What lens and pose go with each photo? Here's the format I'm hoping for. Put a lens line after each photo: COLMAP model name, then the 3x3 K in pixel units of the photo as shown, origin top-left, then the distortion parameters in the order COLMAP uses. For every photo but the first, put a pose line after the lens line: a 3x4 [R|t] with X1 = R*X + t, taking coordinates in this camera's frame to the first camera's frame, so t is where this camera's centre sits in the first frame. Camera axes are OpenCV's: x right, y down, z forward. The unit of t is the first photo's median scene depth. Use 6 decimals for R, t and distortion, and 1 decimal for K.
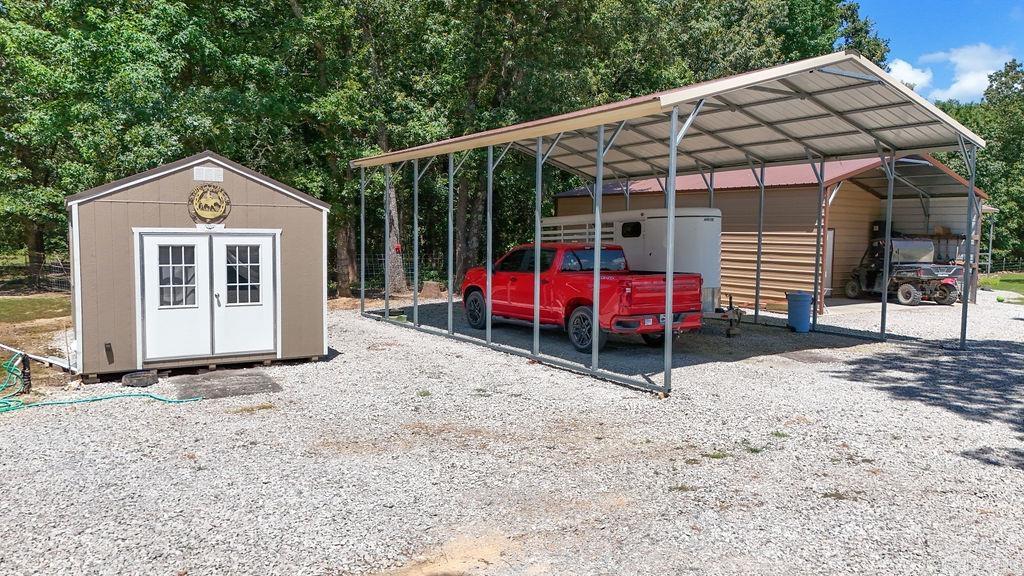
lens RADIAL K [[772.8, 0, 512.1], [0, 772.8, 291.1], [0, 0, 1]] dist [0.047045, -0.008733]
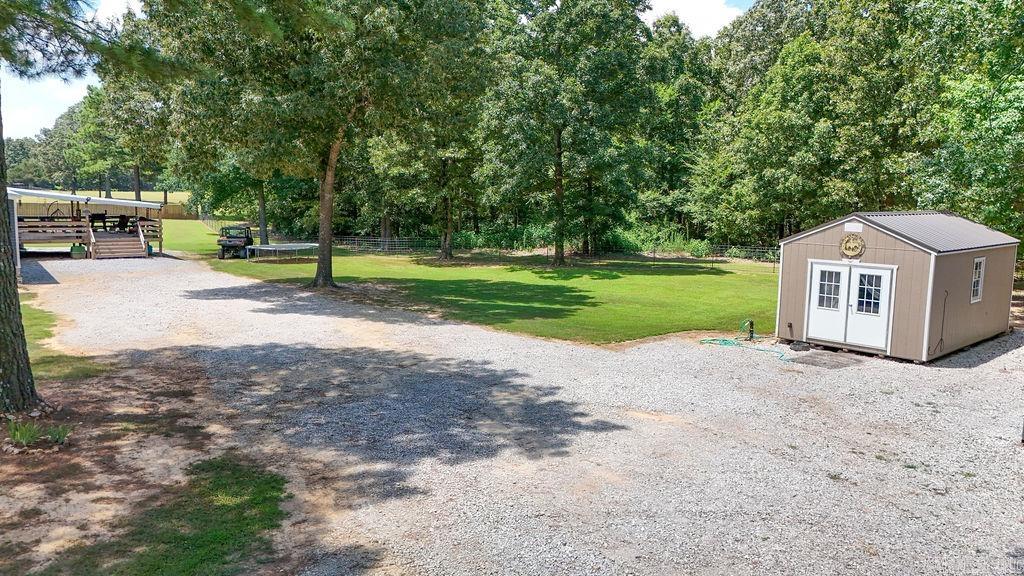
lens RADIAL K [[772.8, 0, 511.5], [0, 772.8, 286.7], [0, 0, 1]] dist [0.047045, -0.008733]
pose [[0.188122, 0.111330, -0.975815, 1.009002], [-0.101167, 0.990466, 0.093498, -0.108123], [0.976921, 0.081132, 0.197591, 0.030561]]
